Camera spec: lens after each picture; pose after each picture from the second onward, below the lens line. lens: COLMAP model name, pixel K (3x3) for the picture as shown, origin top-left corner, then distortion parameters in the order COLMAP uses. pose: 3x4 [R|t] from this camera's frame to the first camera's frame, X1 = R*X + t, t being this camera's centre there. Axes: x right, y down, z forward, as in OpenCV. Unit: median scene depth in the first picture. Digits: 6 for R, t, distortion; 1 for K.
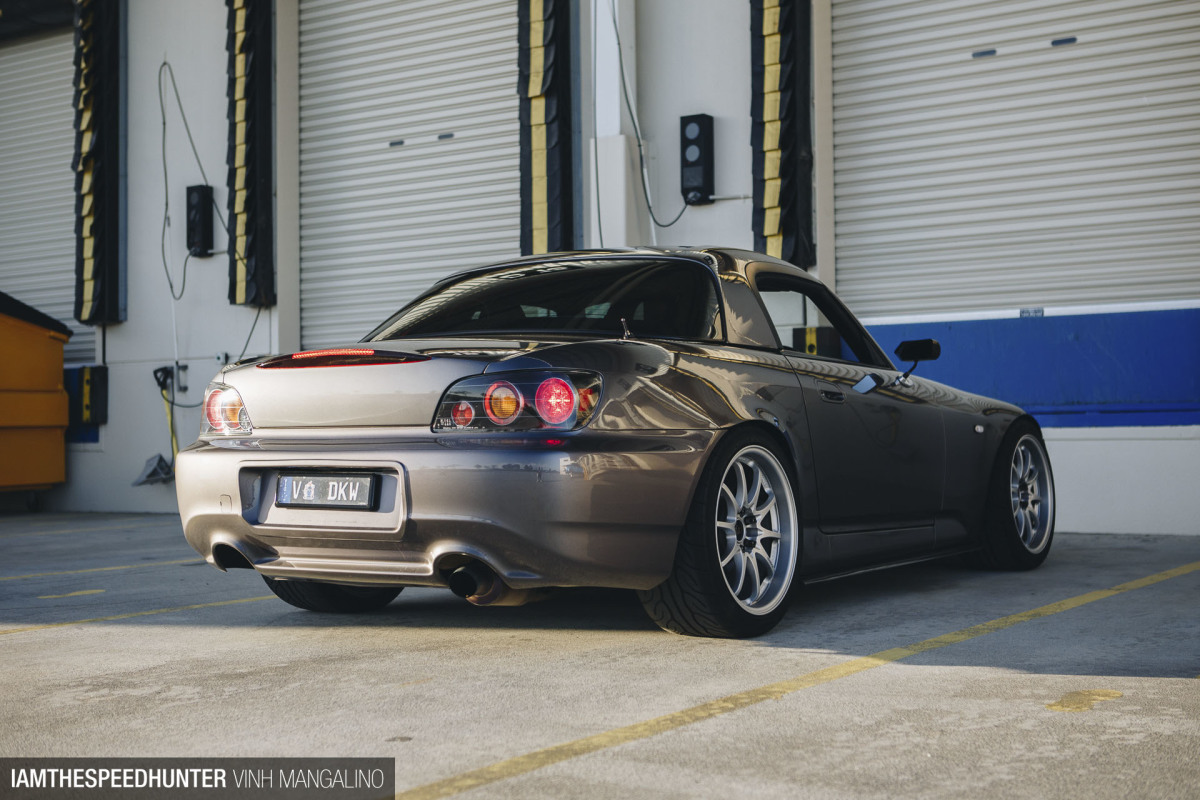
lens RADIAL K [[1643.2, 0, 599.9], [0, 1643.2, 401.8], [0, 0, 1]] dist [0.079050, 0.000000]
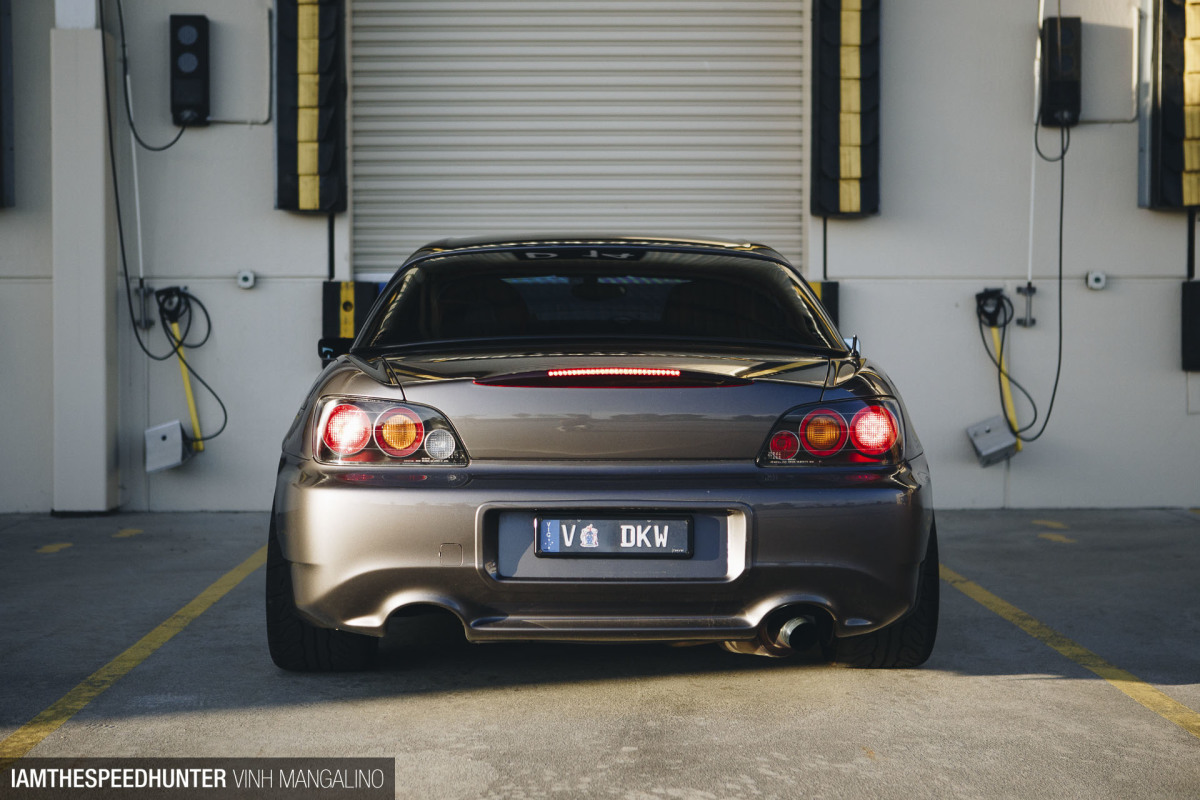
lens RADIAL K [[1868.3, 0, 599.8], [0, 1868.3, 397.8], [0, 0, 1]] dist [0.180979, 0.000000]
pose [[0.833758, -0.007250, 0.552083, -0.665989], [-0.016286, 0.999156, 0.037716, -0.050125], [-0.551890, -0.040437, 0.832936, 0.197851]]
